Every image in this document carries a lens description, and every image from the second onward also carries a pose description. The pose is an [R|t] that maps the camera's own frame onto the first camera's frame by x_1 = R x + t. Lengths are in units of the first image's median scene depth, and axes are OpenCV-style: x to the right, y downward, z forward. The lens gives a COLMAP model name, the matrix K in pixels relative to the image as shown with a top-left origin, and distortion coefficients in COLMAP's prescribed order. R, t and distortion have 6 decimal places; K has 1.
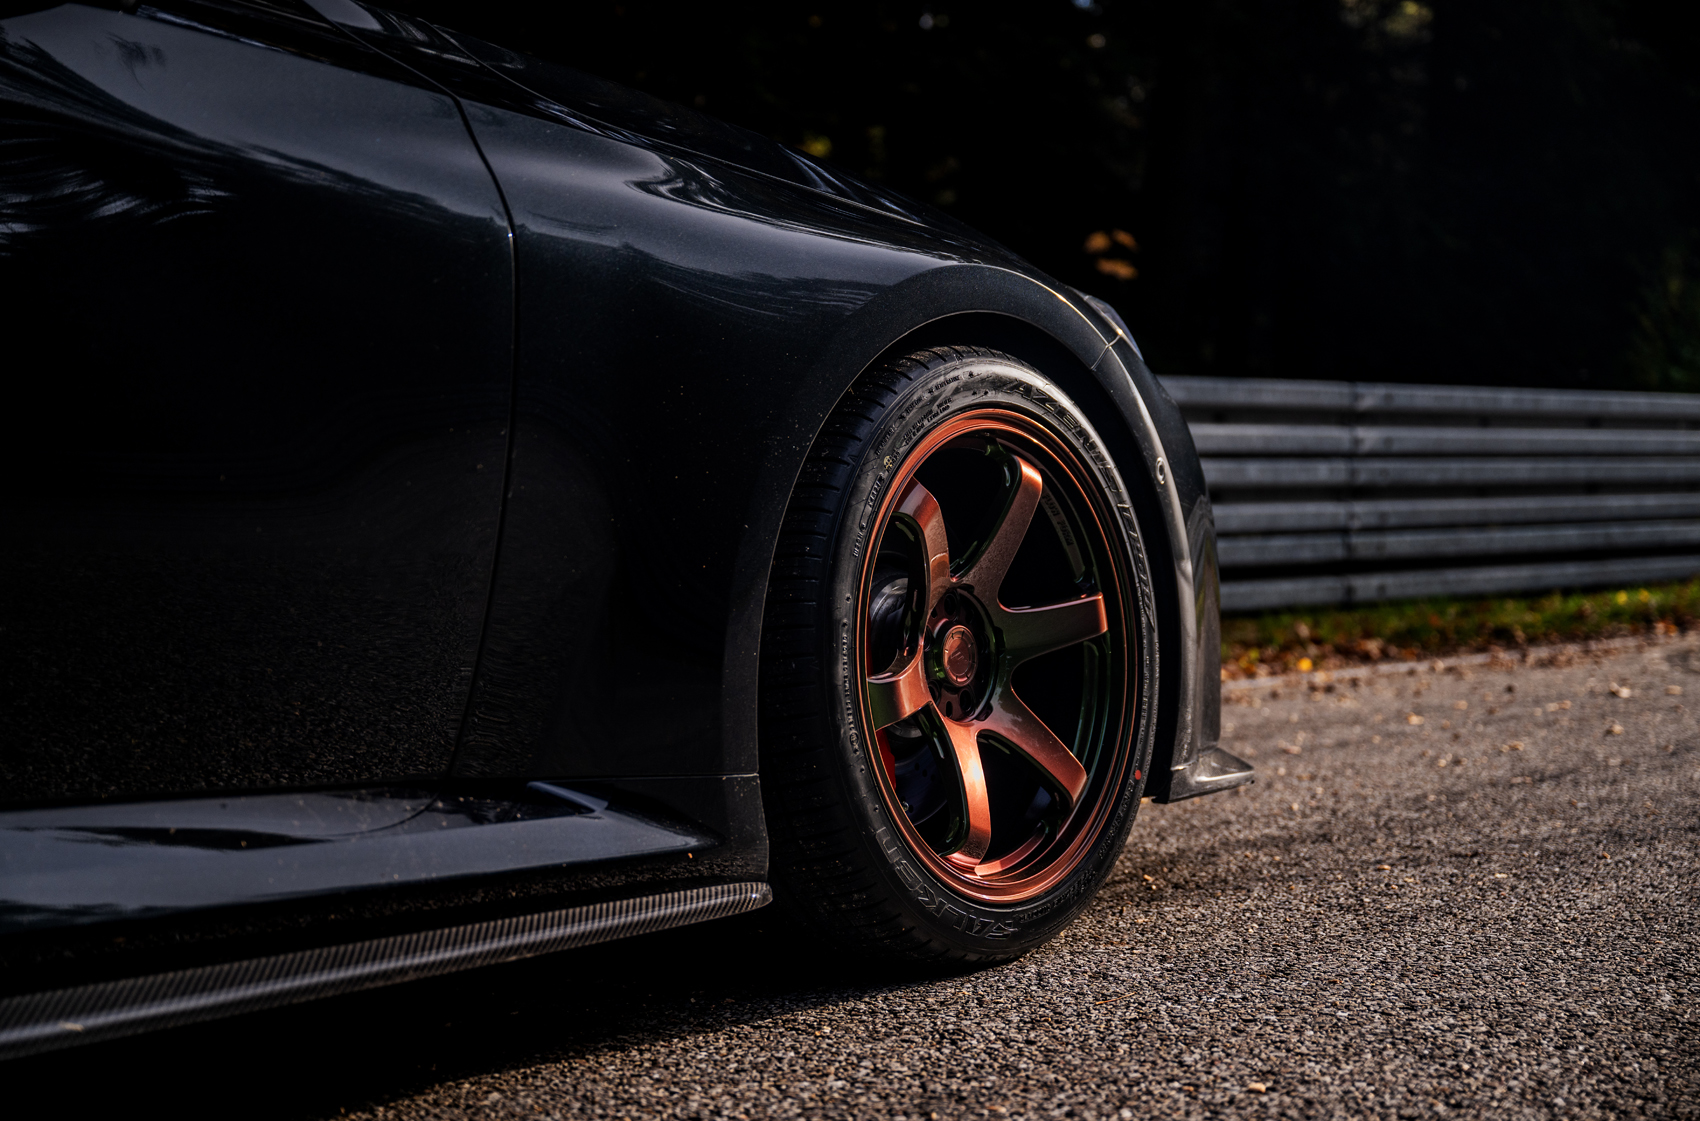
lens RADIAL K [[2301.8, 0, 843.3], [0, 2301.8, 551.4], [0, 0, 1]] dist [-0.004821, 0.000000]
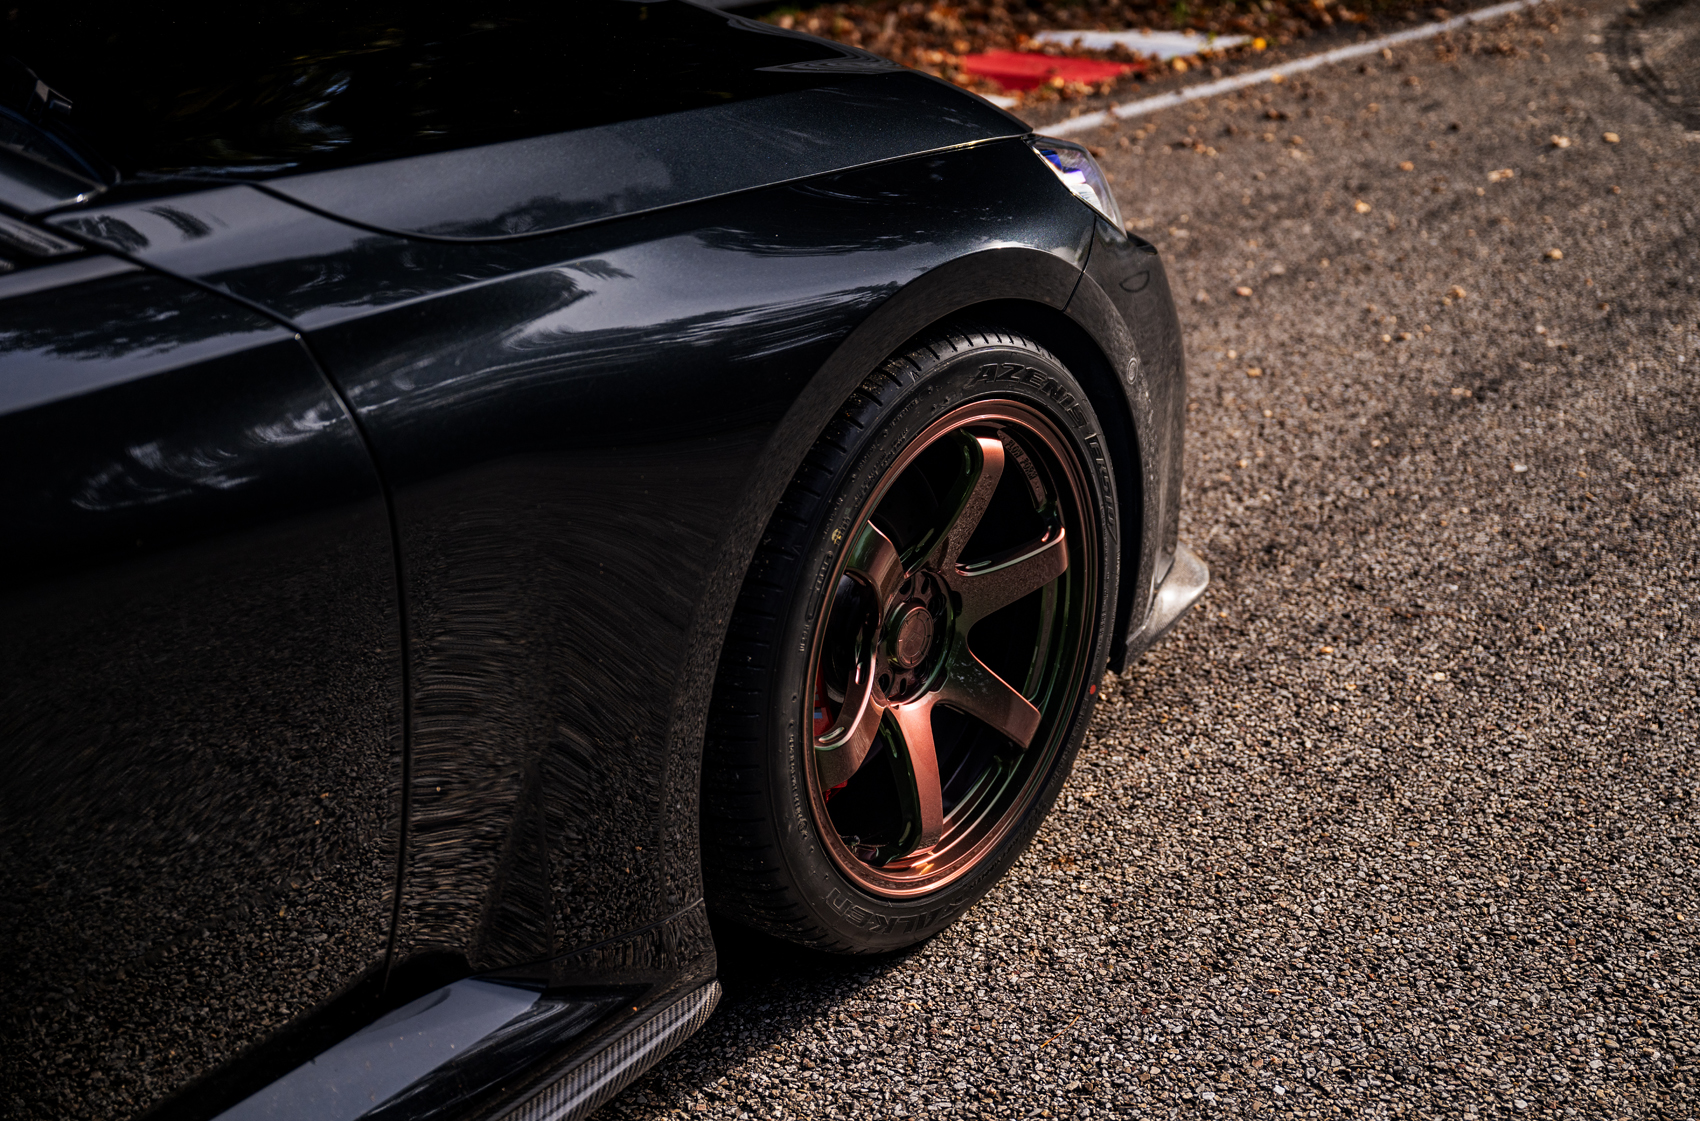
lens RADIAL K [[1969.4, 0, 852.2], [0, 1969.4, 563.9], [0, 0, 1]] dist [-0.000107, 0.000000]
pose [[0.999947, -0.006431, 0.008085, 0.017252], [0.002500, 0.910007, 0.414586, -0.319732], [-0.010024, -0.414543, 0.909974, 0.252596]]
